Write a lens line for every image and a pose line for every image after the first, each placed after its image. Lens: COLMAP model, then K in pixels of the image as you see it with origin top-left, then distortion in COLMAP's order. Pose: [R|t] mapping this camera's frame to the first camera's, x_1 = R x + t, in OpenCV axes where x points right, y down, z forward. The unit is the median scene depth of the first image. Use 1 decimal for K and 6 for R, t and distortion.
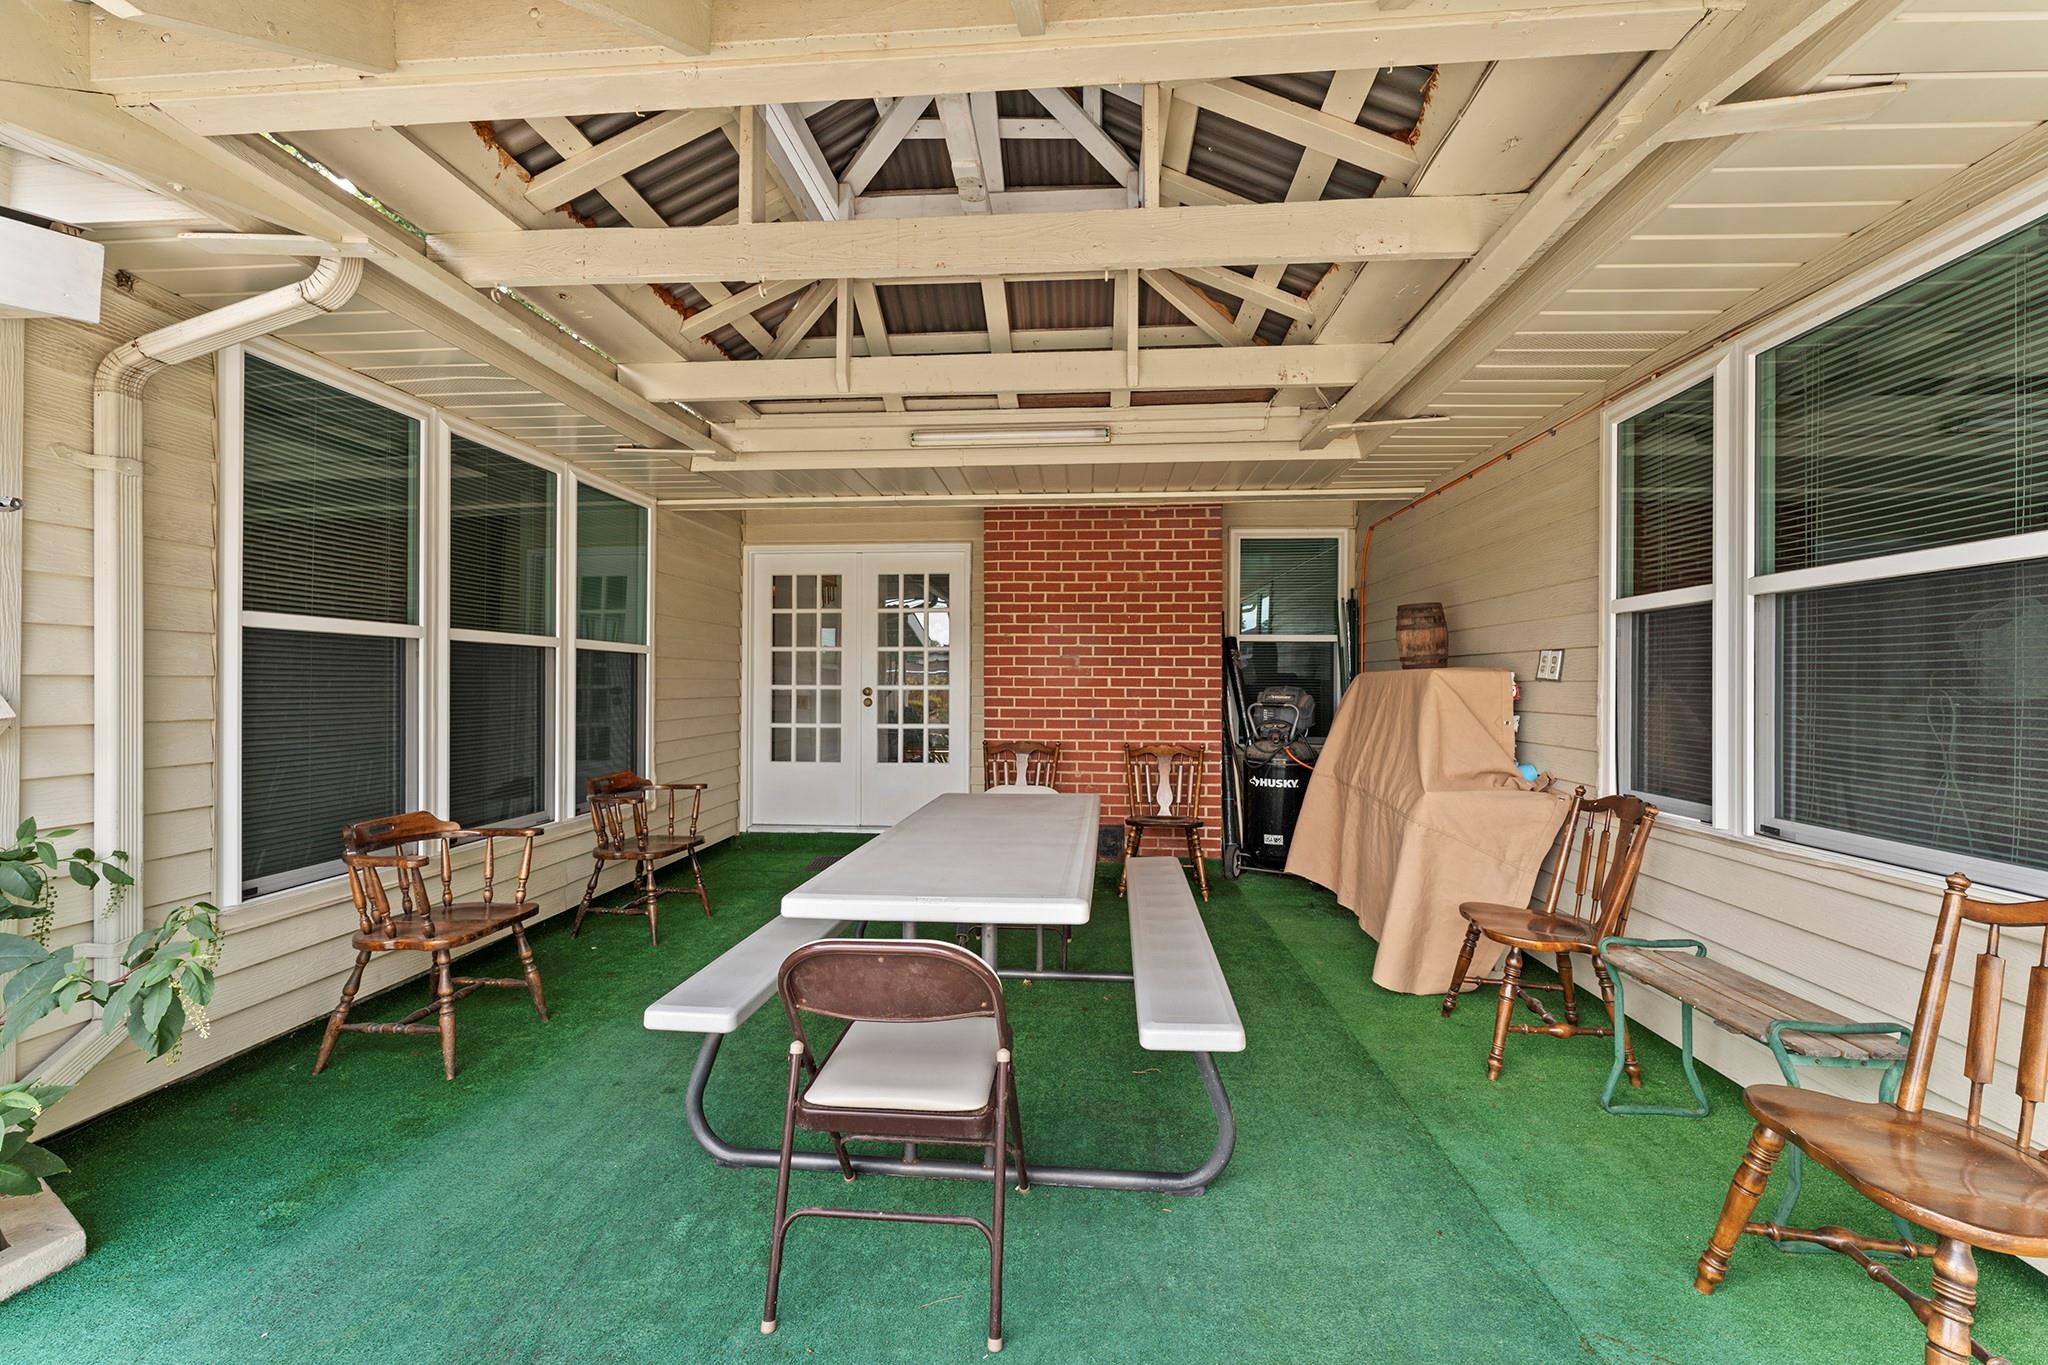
lens RADIAL K [[819.2, 0, 1029.3], [0, 819.2, 679.4], [0, 0, 1]] dist [0.000549, 0.000232]
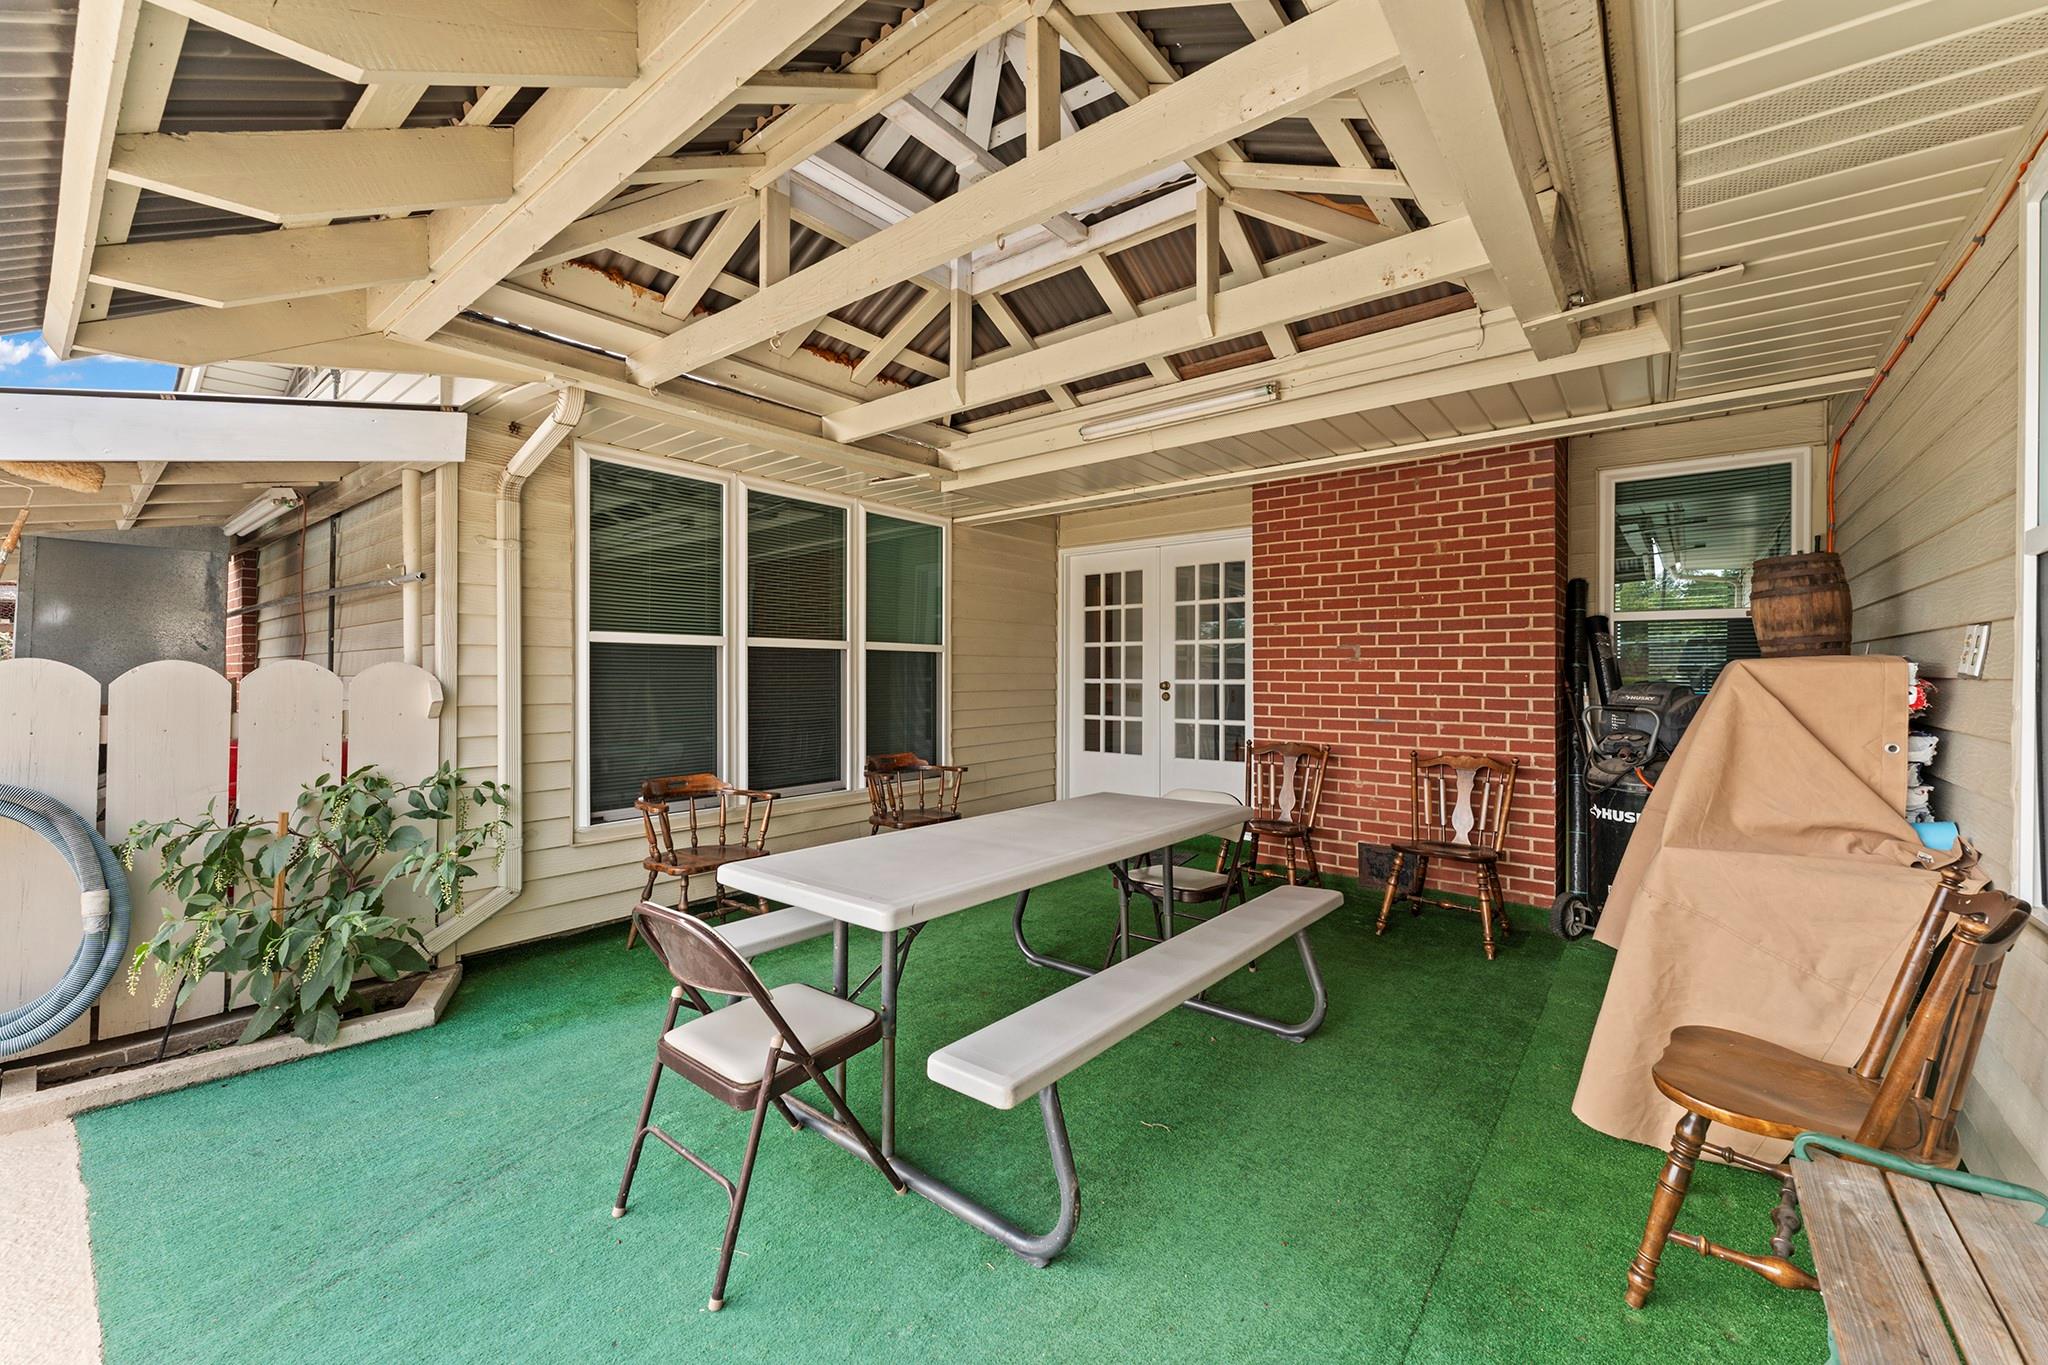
lens RADIAL K [[819.2, 0, 1035.9], [0, 819.2, 673.0], [0, 0, 1]] dist [0.000549, 0.000232]
pose [[0.827052, -0.001969, -0.562122, 0.263695], [0.003868, 0.999990, 0.002188, -0.003607], [0.562112, -0.003984, 0.827051, 0.103109]]
